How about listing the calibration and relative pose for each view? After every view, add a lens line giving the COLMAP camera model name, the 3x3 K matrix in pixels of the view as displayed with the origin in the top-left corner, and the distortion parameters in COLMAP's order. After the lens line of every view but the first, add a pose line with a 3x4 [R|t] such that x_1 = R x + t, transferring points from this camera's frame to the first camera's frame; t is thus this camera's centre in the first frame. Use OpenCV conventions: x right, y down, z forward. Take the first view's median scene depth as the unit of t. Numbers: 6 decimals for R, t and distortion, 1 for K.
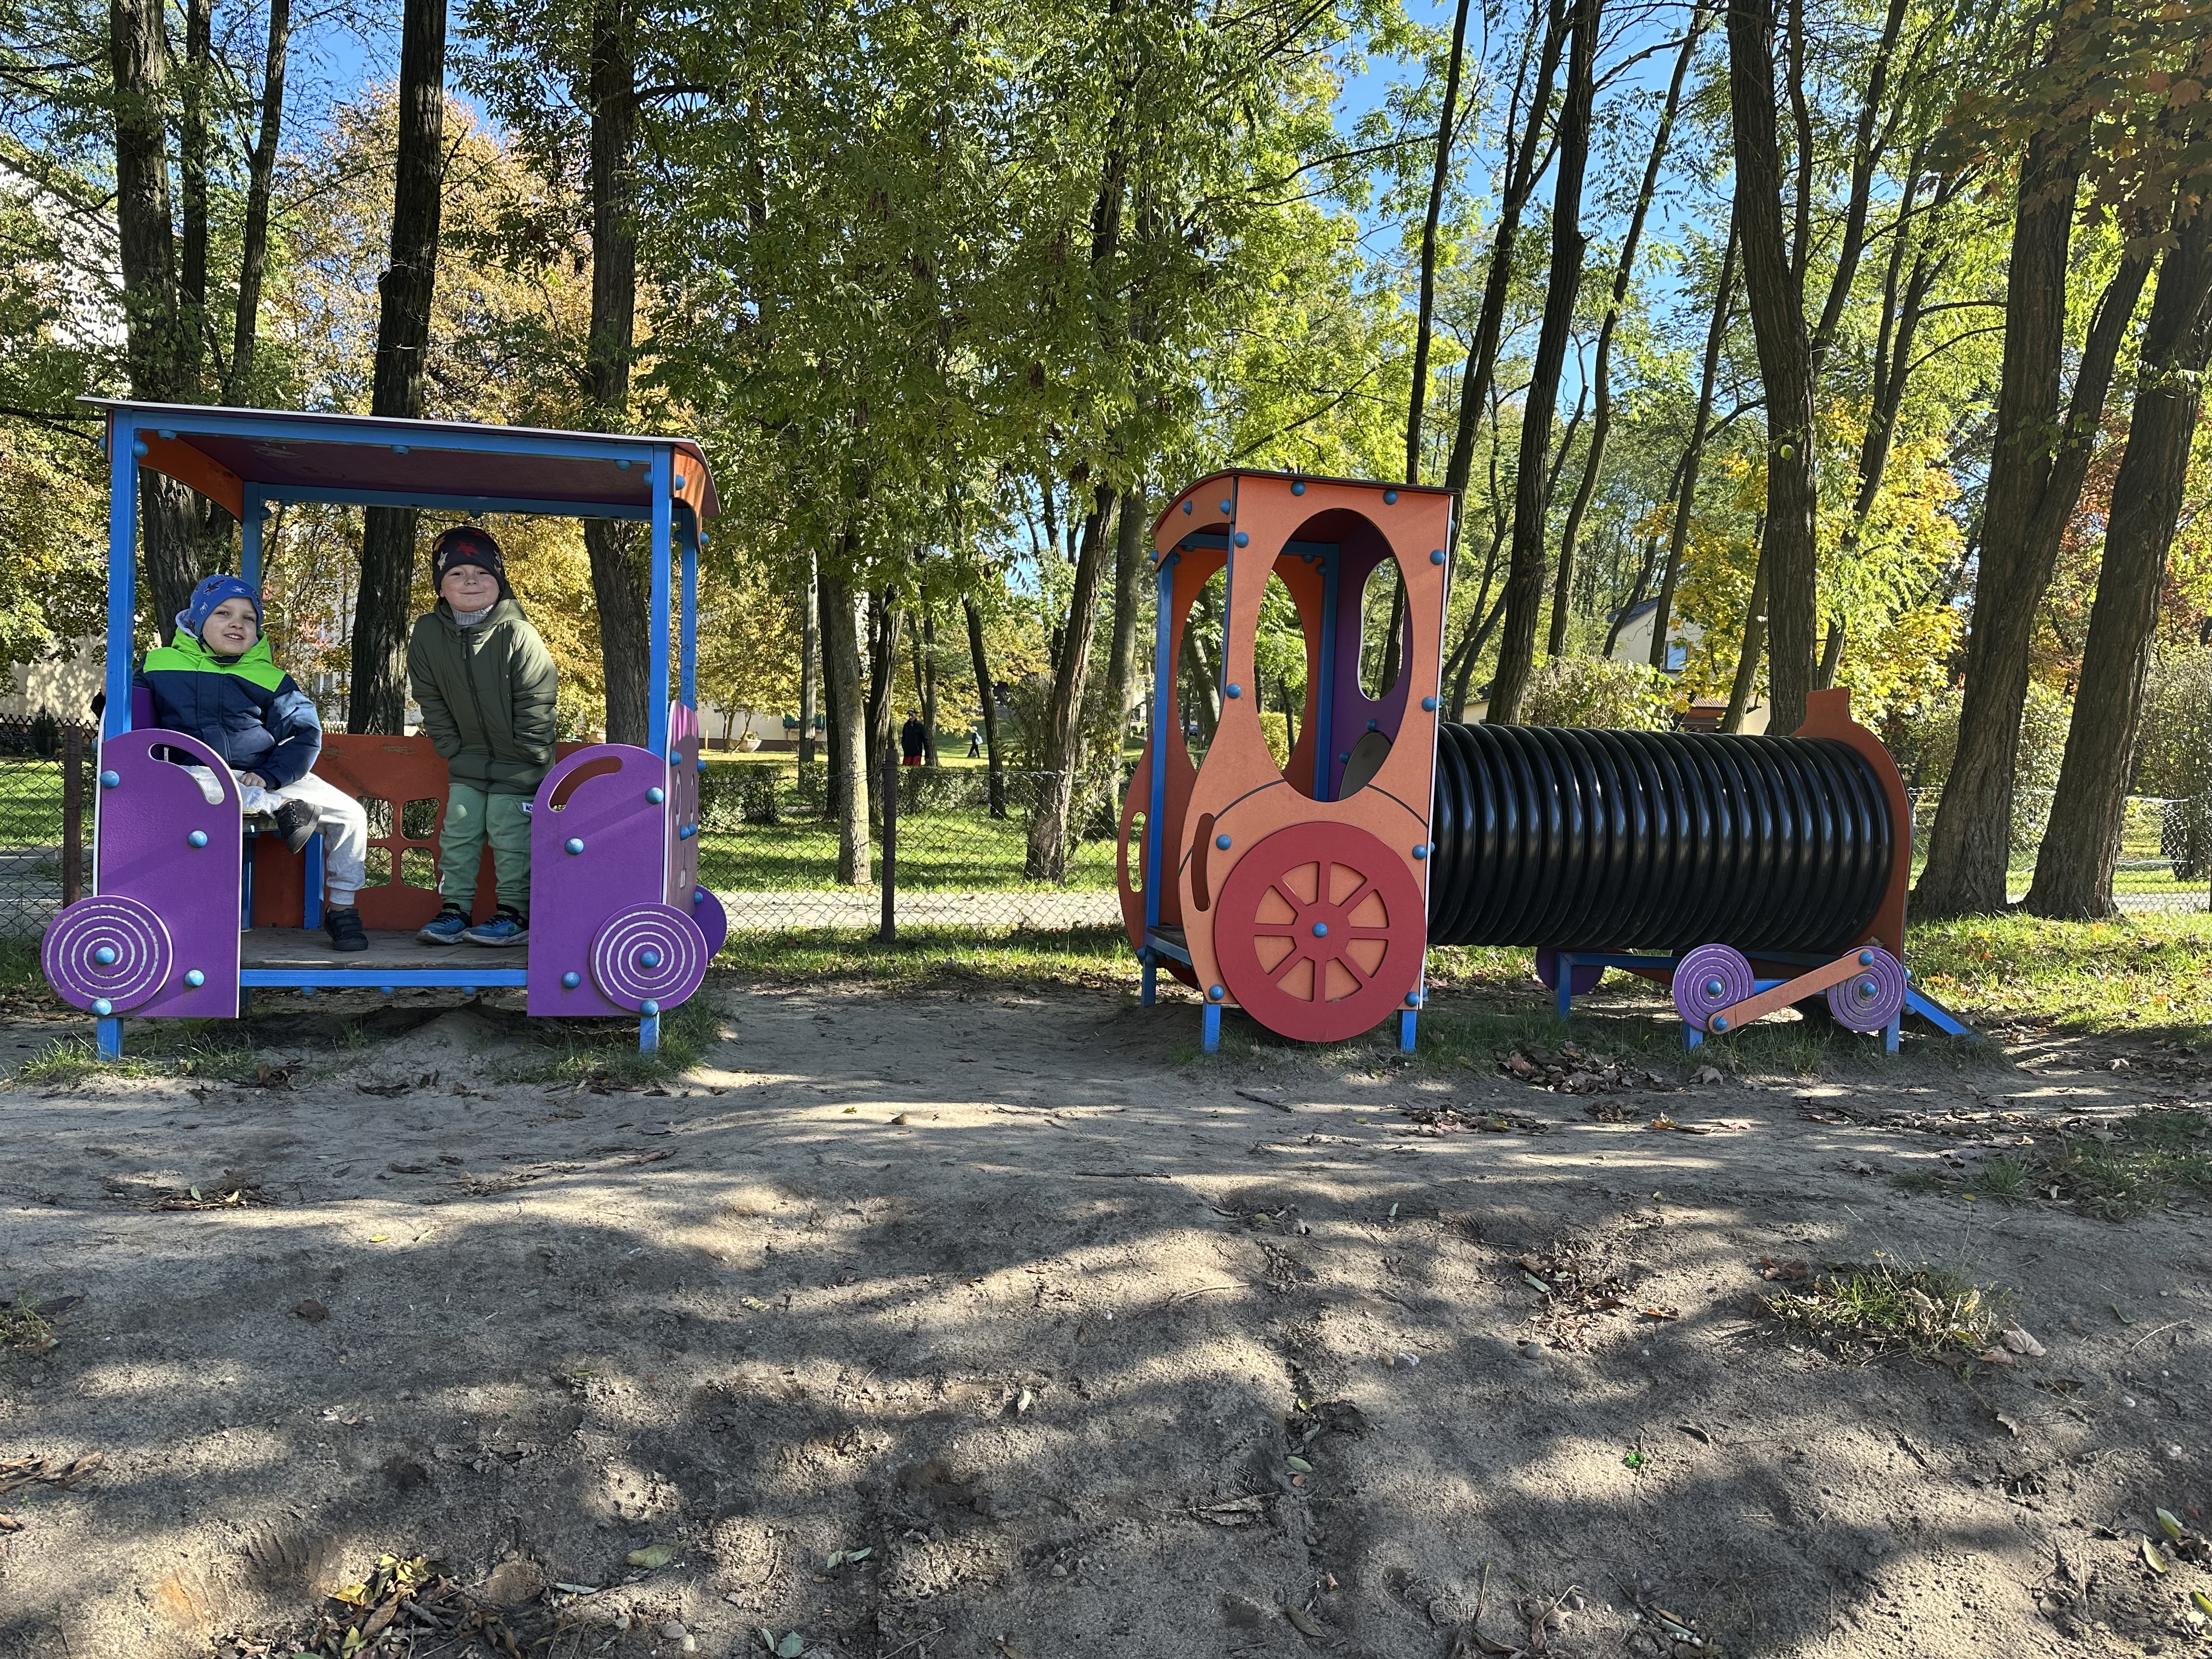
lens RADIAL K [[1535.9, 0, 1114.9], [0, 1535.9, 845.0], [0, 0, 1]] dist [0.067136, -0.091133]
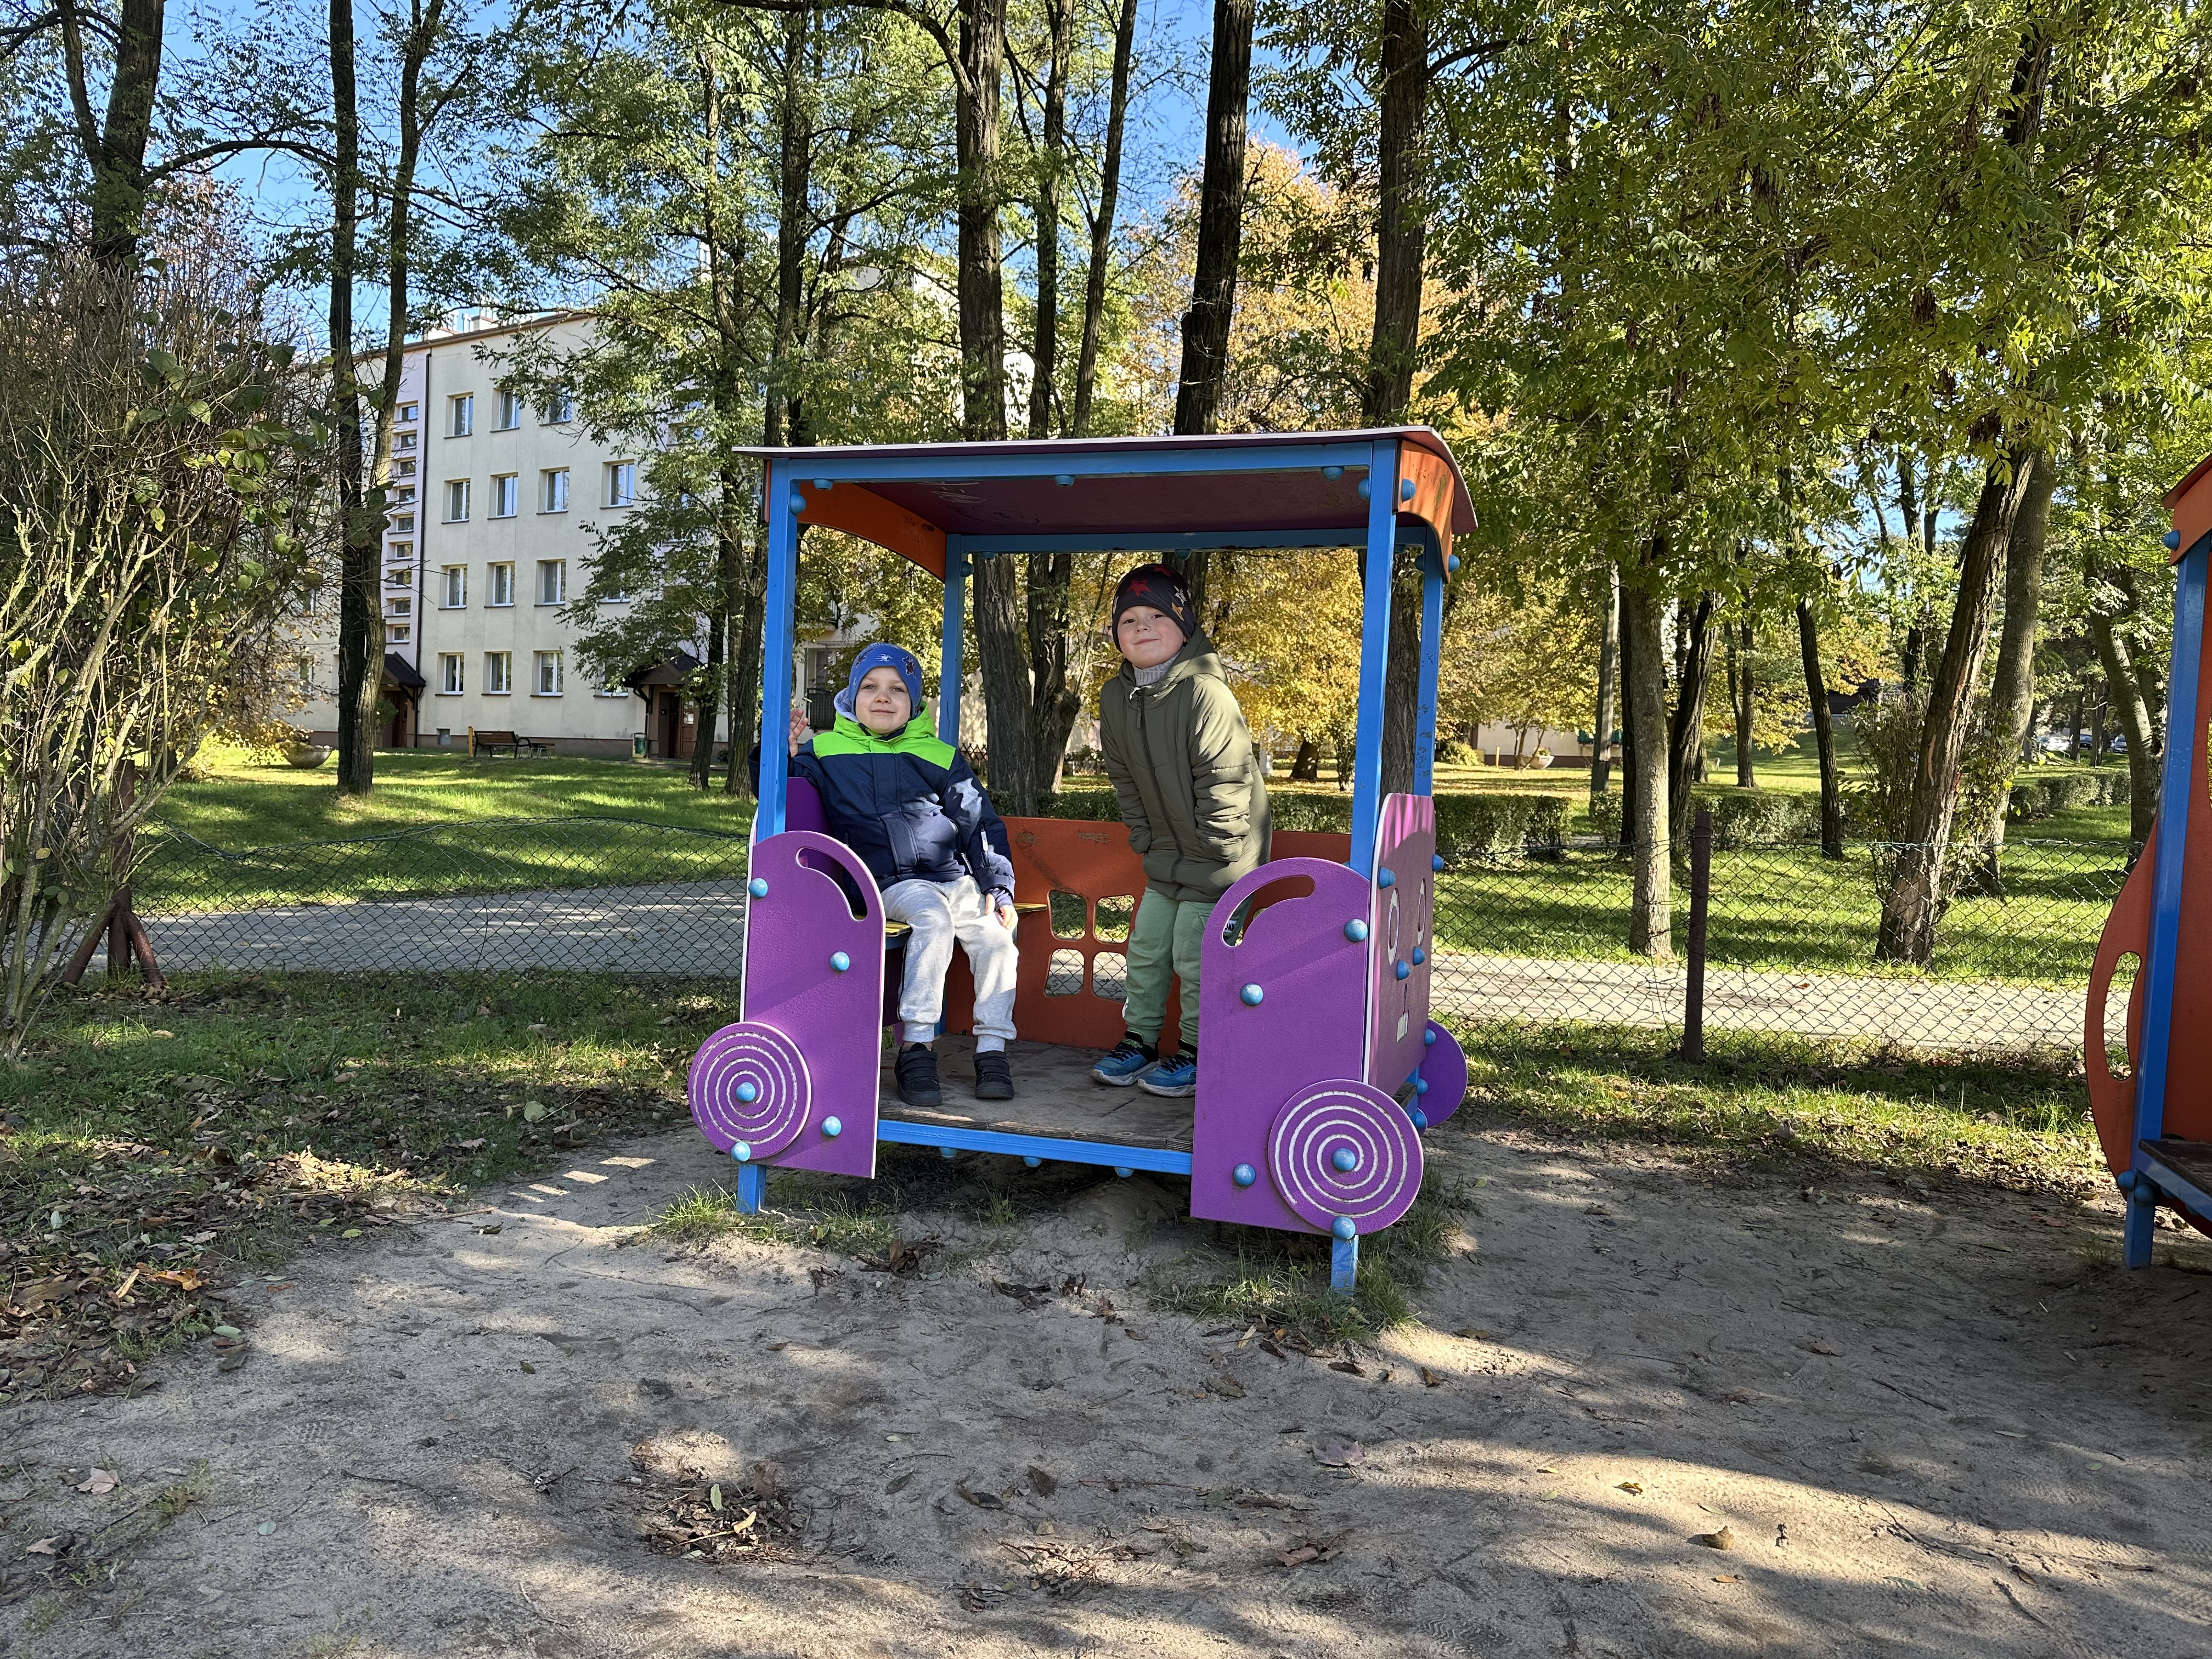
lens RADIAL K [[1535.9, 0, 1114.9], [0, 1535.9, 845.0], [0, 0, 1]] dist [0.067136, -0.091133]
pose [[0.876192, 0.027955, -0.481151, -0.018807], [-0.031261, 0.999511, 0.001144, -0.023305], [0.480948, 0.014039, 0.876637, 0.107978]]
